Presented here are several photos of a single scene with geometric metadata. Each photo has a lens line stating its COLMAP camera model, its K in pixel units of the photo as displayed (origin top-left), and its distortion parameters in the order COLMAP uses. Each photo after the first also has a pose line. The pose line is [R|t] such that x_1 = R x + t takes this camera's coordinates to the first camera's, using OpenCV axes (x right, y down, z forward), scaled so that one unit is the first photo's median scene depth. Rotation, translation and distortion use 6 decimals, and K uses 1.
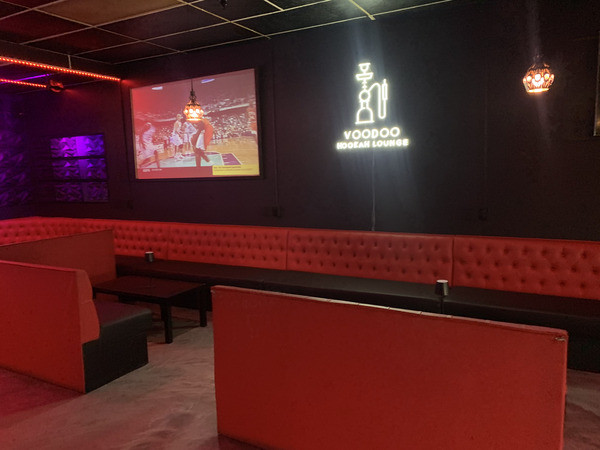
lens RADIAL K [[466.9, 0, 300.0], [0, 466.9, 225.0], [0, 0, 1]] dist [0.052793, -0.078310]
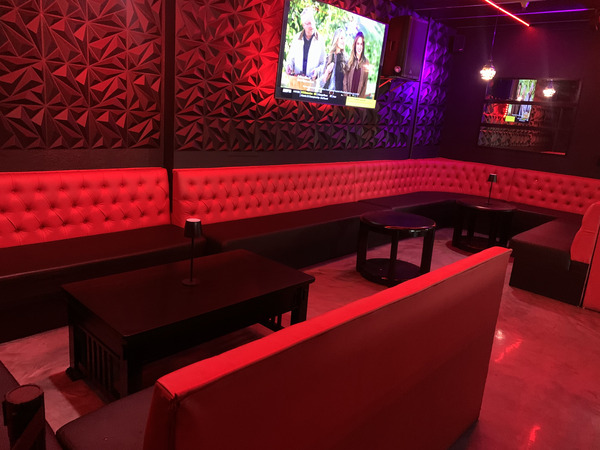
lens RADIAL K [[466.9, 0, 300.0], [0, 466.9, 225.0], [0, 0, 1]] dist [0.052793, -0.078310]
pose [[0.970206, 0.159889, -0.182035, -0.817172], [-0.136831, 0.981635, 0.132932, 0.037425], [0.199946, -0.104063, 0.974265, -0.030540]]
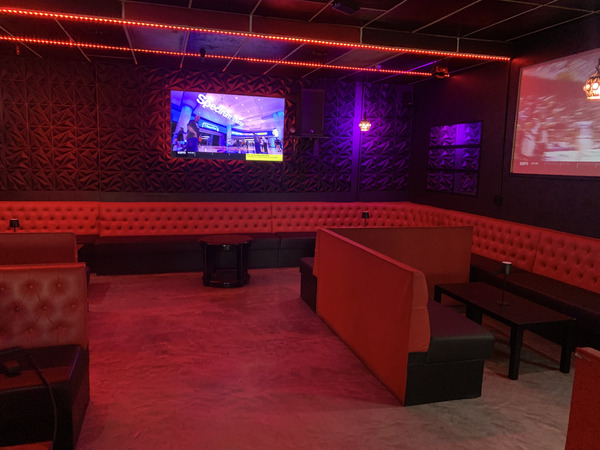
lens RADIAL K [[456.8, 0, 300.0], [0, 456.8, 225.0], [0, 0, 1]] dist [0.055168, -0.049940]
pose [[0.706909, 0.146341, -0.692000, -0.018602], [-0.127847, 0.988684, 0.078482, -0.021033], [0.695655, 0.032990, 0.717619, 0.125647]]
